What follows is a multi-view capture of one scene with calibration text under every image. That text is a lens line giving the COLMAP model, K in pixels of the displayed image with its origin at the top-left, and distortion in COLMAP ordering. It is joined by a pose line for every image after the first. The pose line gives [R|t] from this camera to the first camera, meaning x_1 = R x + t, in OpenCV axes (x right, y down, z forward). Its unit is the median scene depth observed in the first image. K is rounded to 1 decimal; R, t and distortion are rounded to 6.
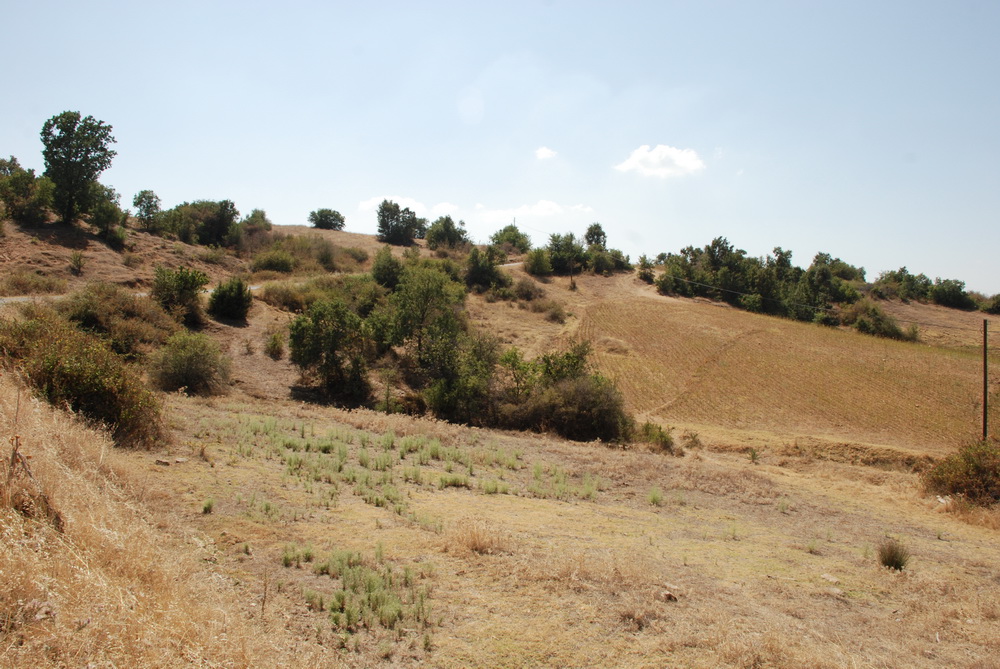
lens RADIAL K [[779.9, 0, 511.1], [0, 779.9, 340.9], [0, 0, 1]] dist [-0.164684, 0.122507]
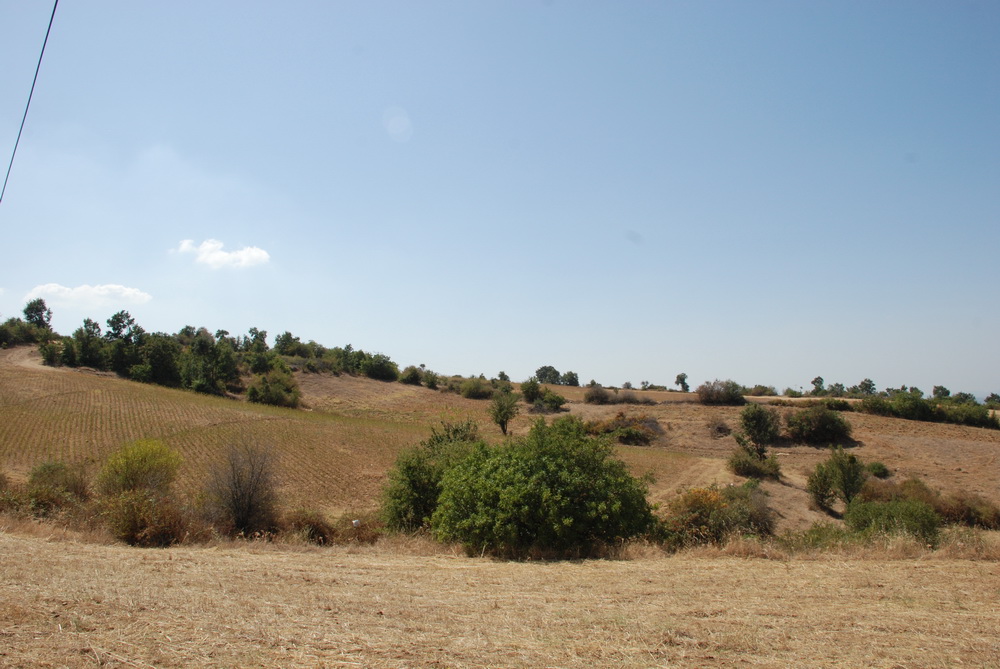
lens RADIAL K [[779.9, 0, 509.2], [0, 779.9, 341.4], [0, 0, 1]] dist [-0.164684, 0.122507]
pose [[0.884094, 0.014419, 0.467086, 0.278679], [0.040505, 0.993398, -0.107334, 0.040383], [-0.465550, 0.113813, 0.877673, -0.150852]]
